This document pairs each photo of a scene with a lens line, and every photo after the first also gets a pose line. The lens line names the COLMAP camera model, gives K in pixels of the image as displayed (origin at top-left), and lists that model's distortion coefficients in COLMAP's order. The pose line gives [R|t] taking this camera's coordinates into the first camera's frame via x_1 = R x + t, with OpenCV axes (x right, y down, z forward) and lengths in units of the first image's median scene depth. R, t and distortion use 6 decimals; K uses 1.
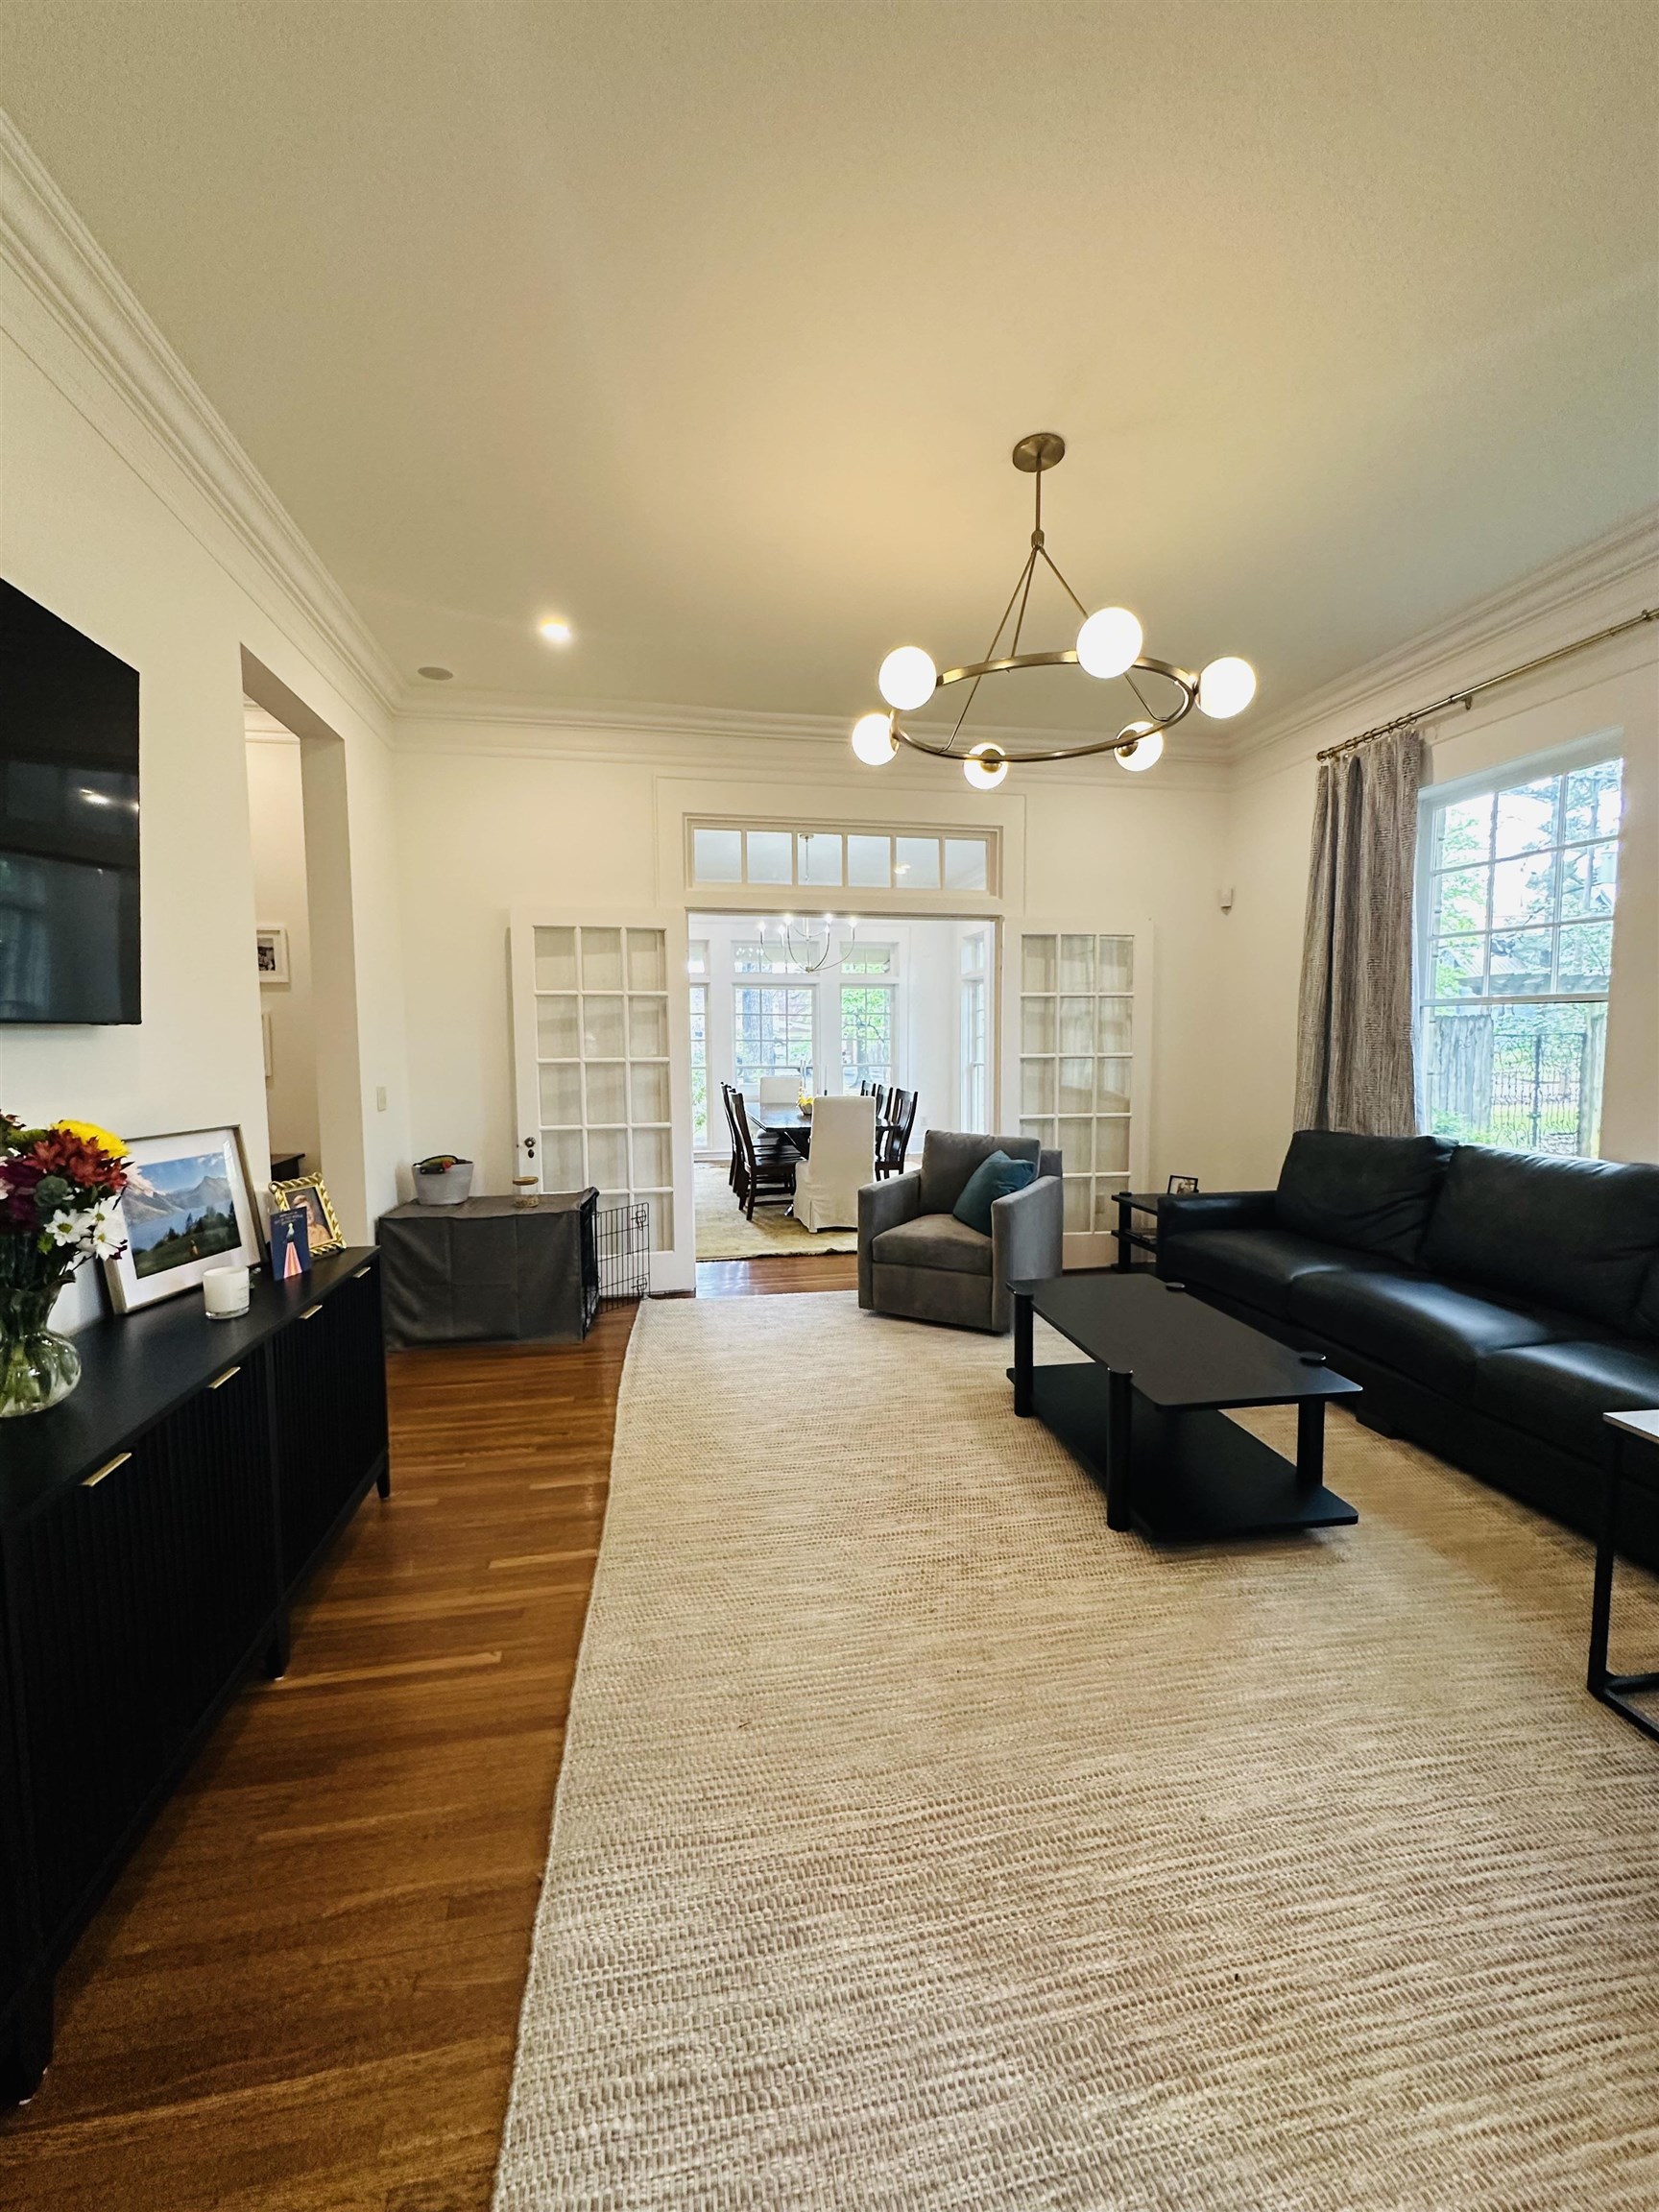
lens RADIAL K [[880.1, 0, 827.9], [0, 880.1, 1102.5], [0, 0, 1]] dist [-0.004534, 0.000806]
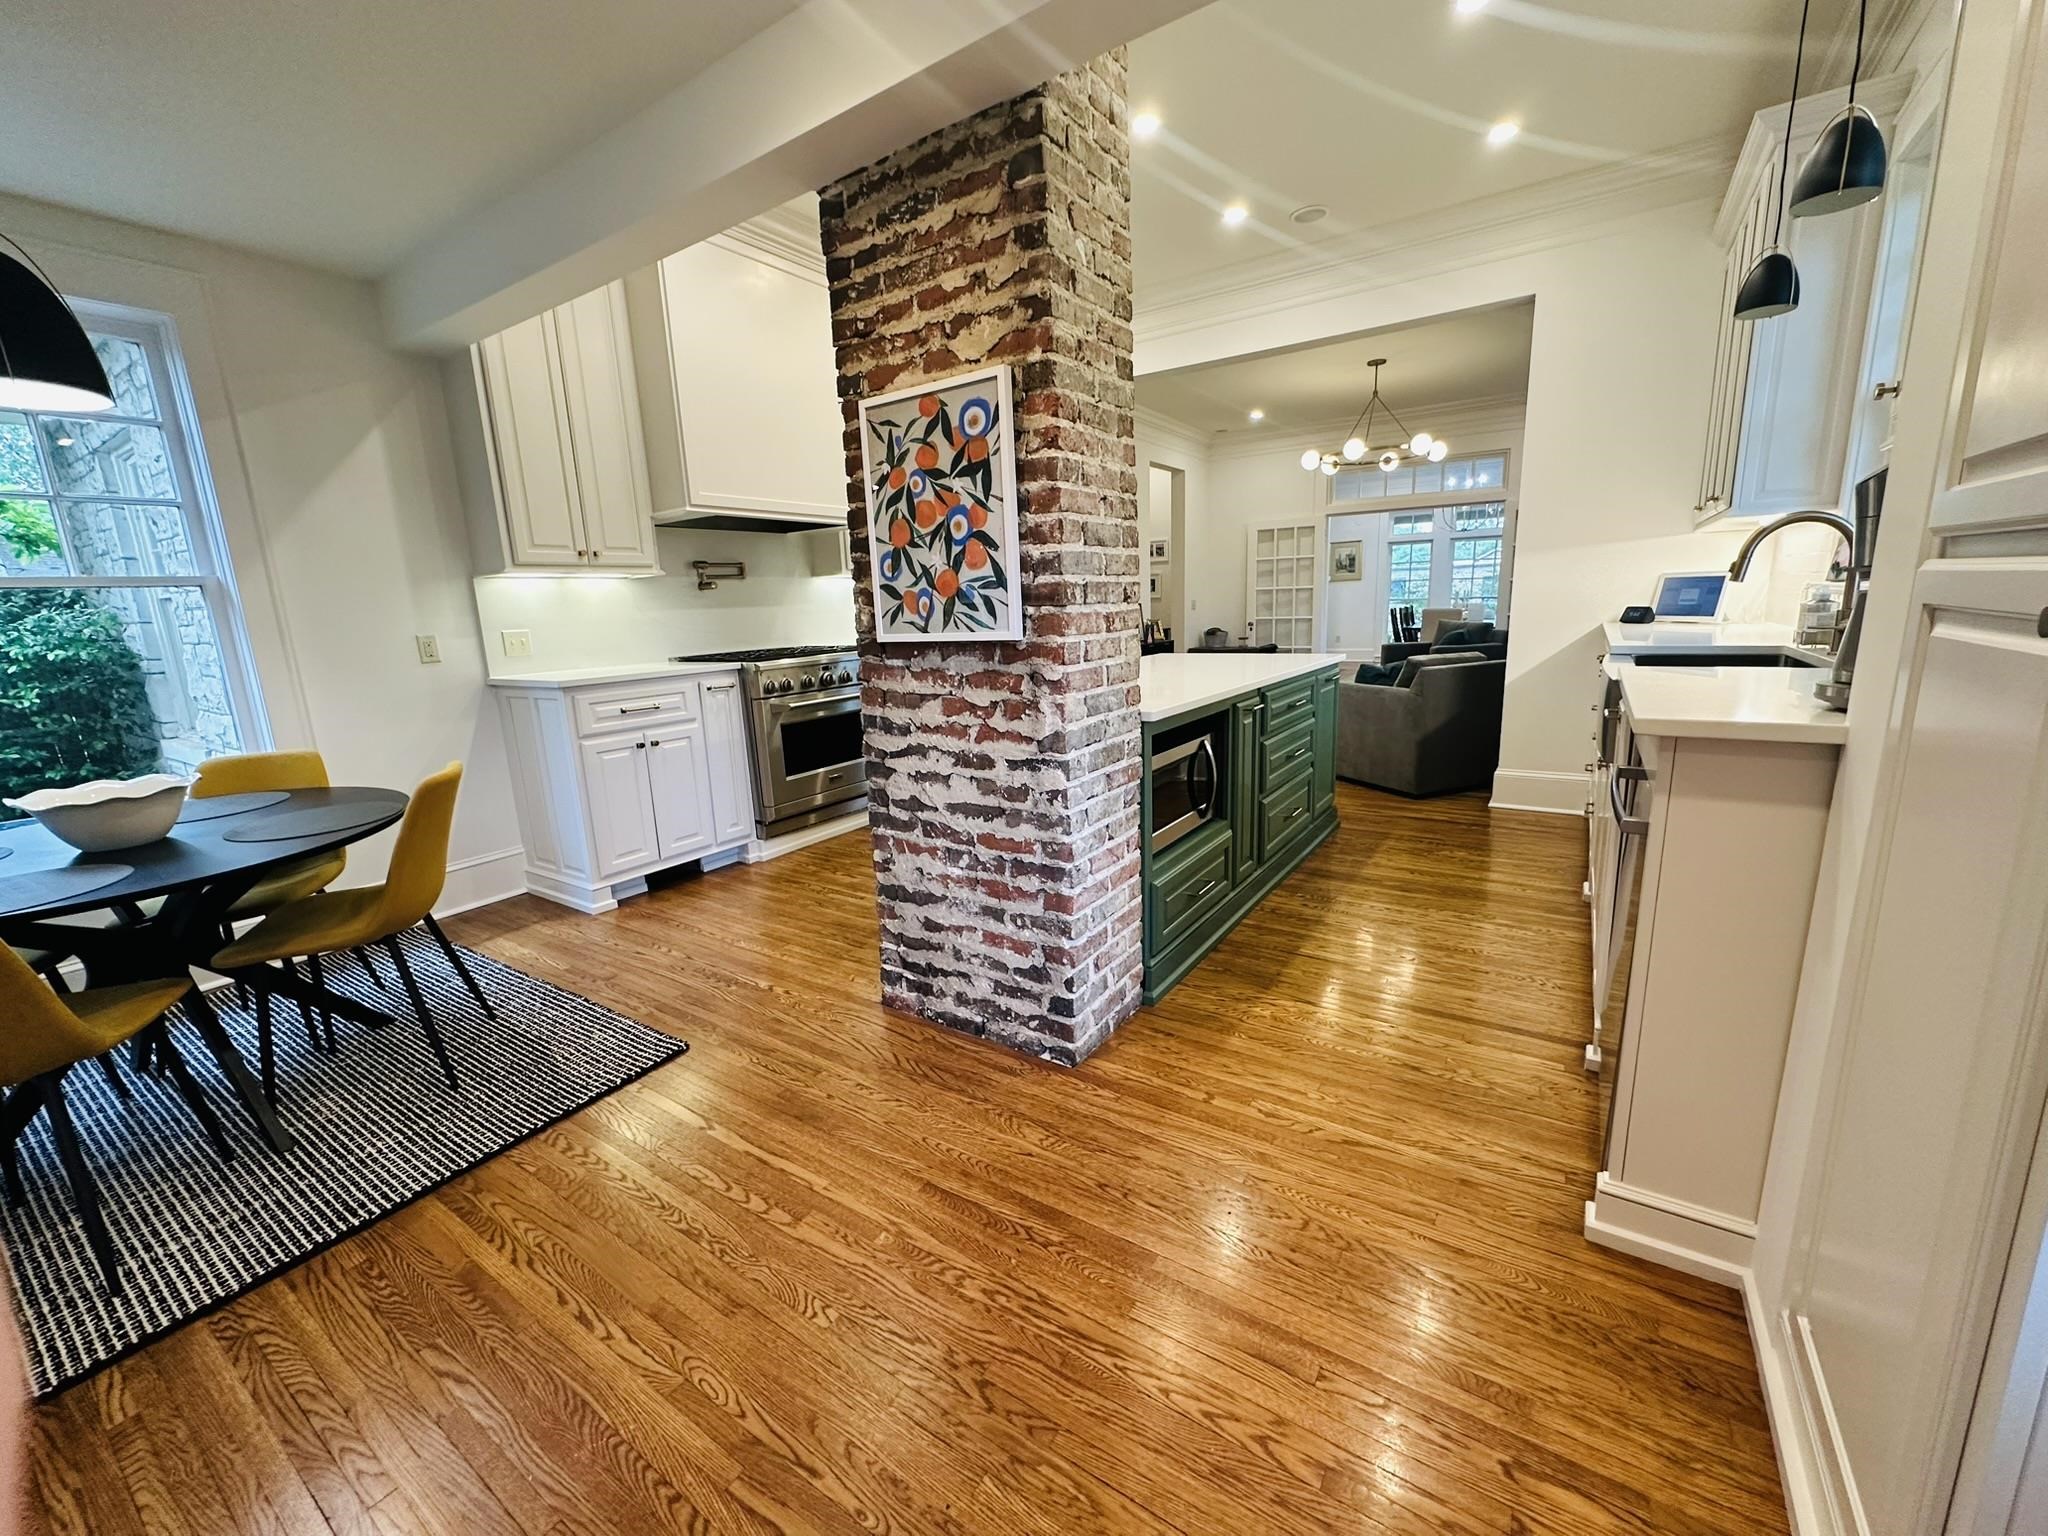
lens RADIAL K [[823.1, 0, 1024.0], [0, 823.1, 768.0], [0, 0, 1]] dist [-0.000524, 0.000134]
pose [[0.712248, 0.120343, -0.691535, 0.873420], [-0.023620, 0.988745, 0.147736, 0.124855], [0.701531, -0.088891, 0.707073, -1.115260]]
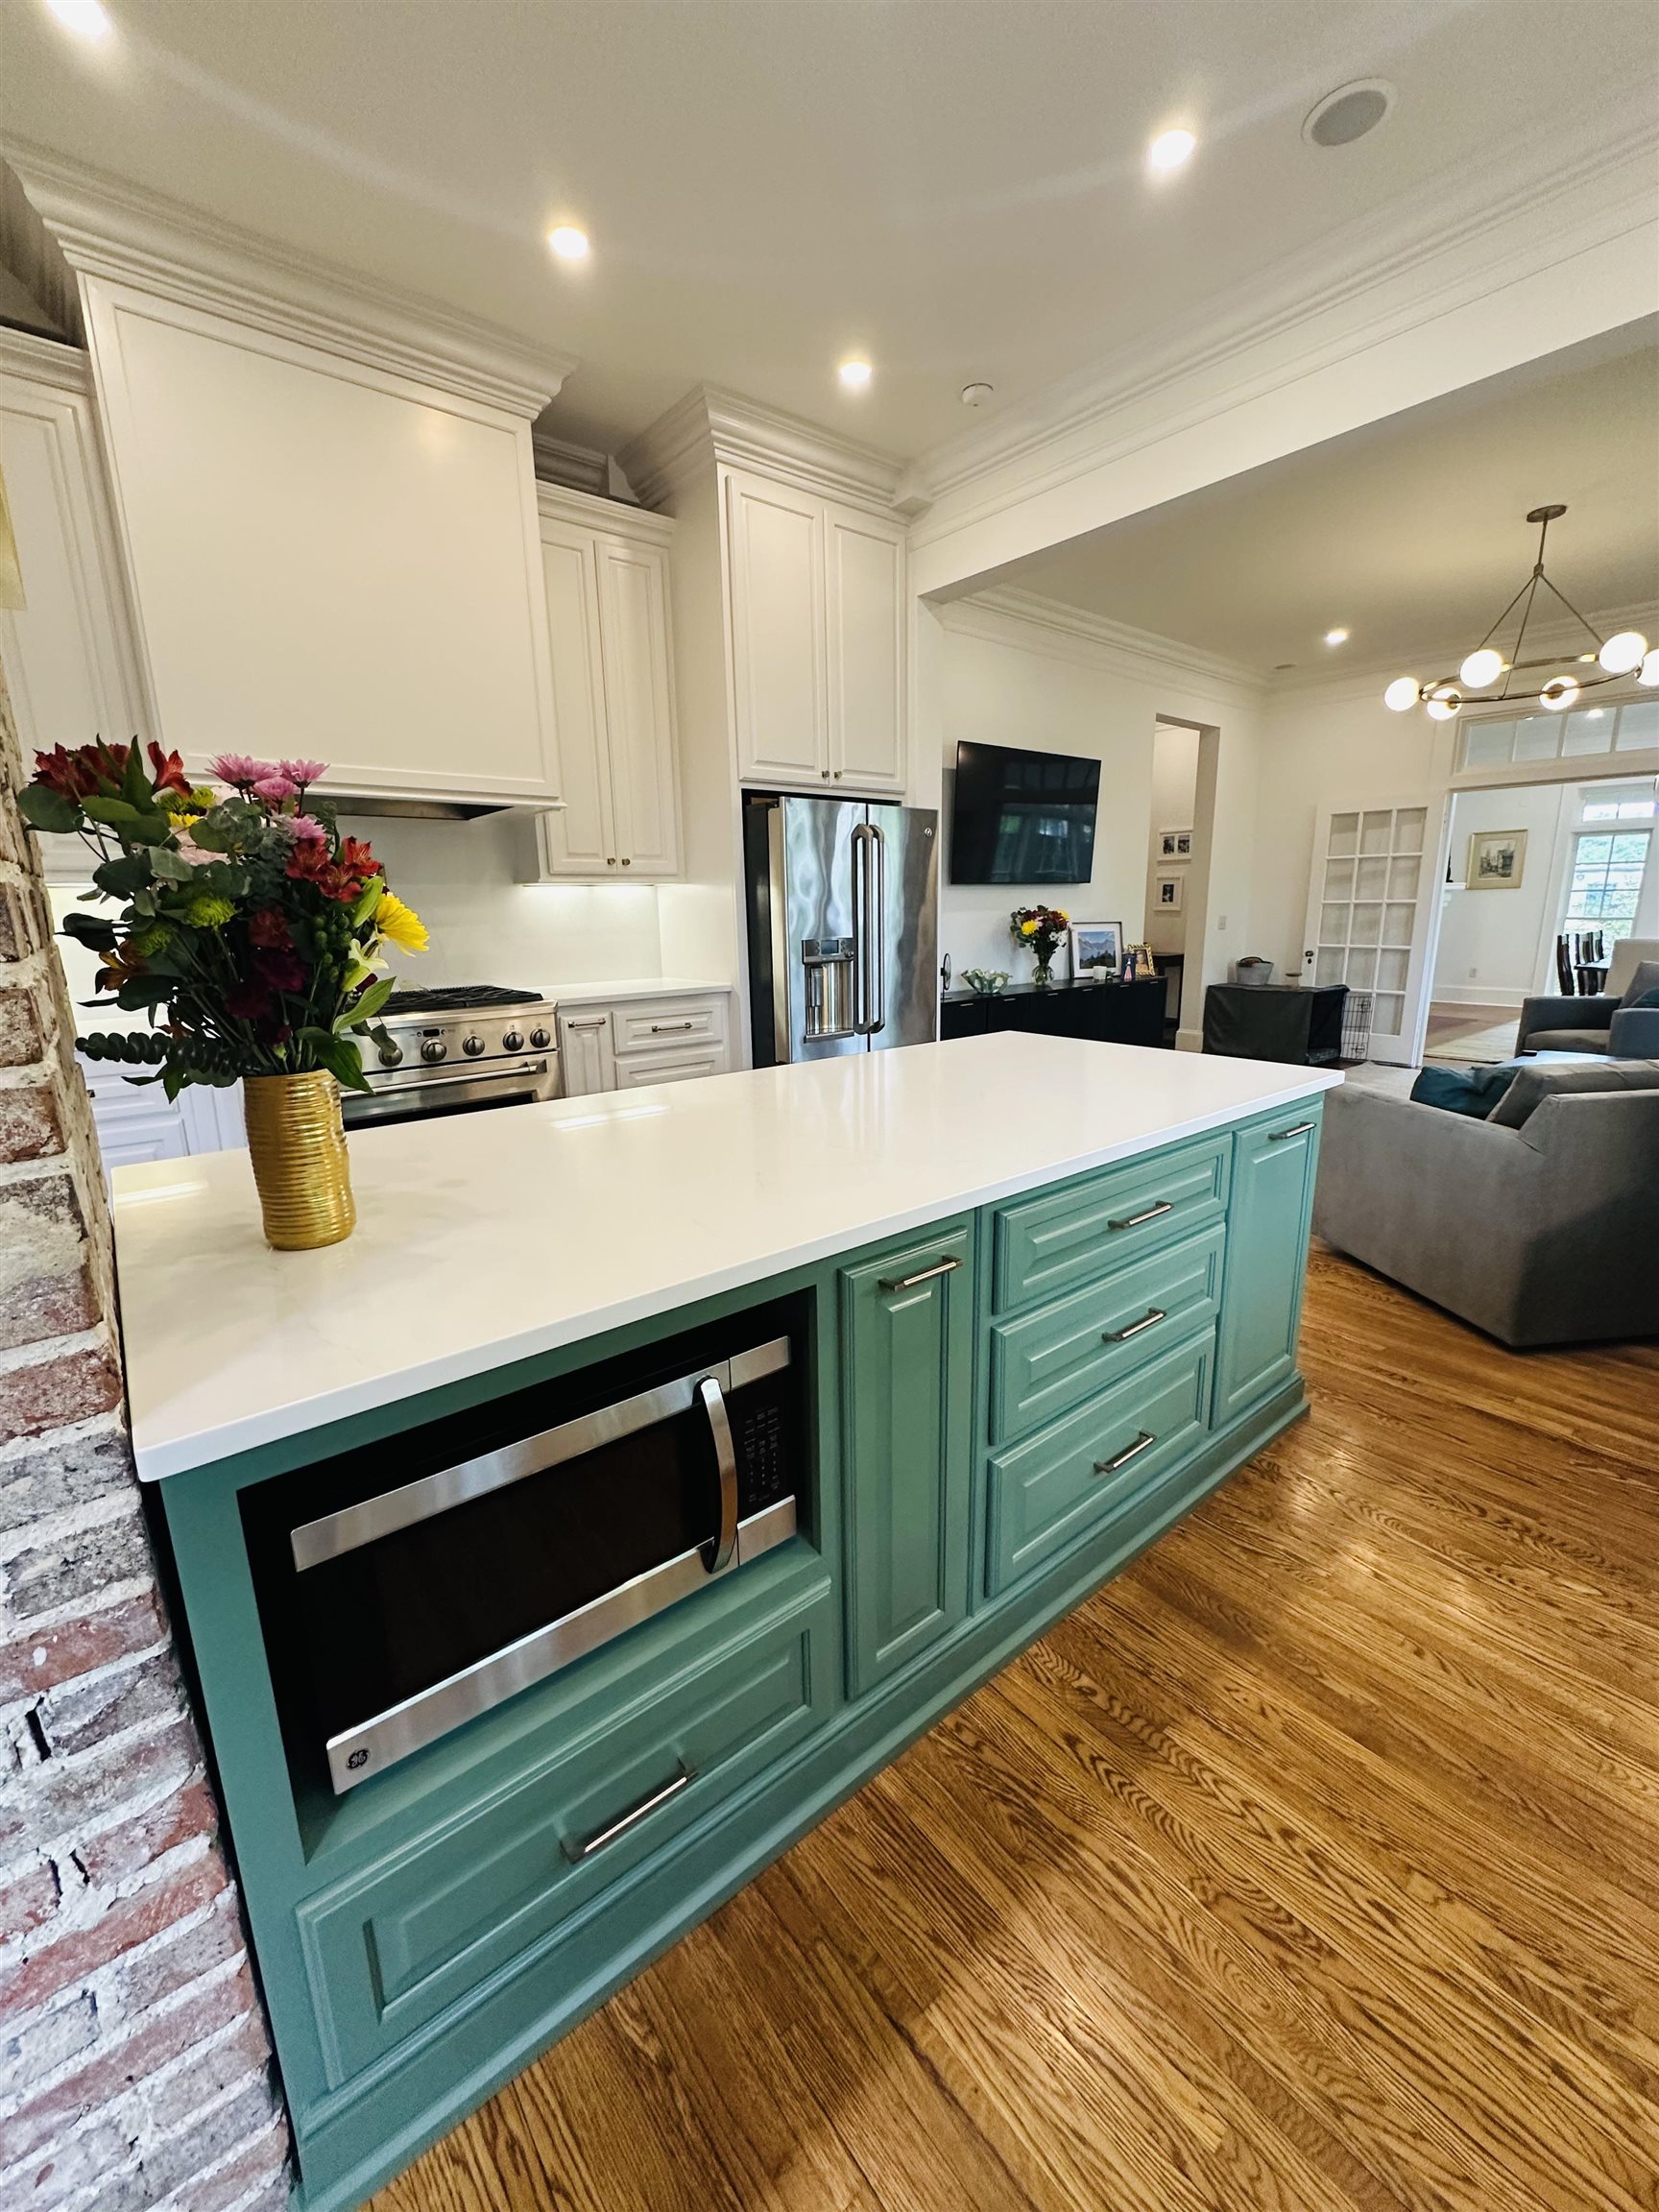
lens RADIAL K [[880.1, 0, 827.9], [0, 880.1, 1102.5], [0, 0, 1]] dist [-0.004534, 0.000806]
pose [[0.478238, 0.191647, -0.857065, 0.732799], [-0.055658, 0.980552, 0.188202, 0.063645], [0.876465, -0.042303, 0.479603, -0.609505]]
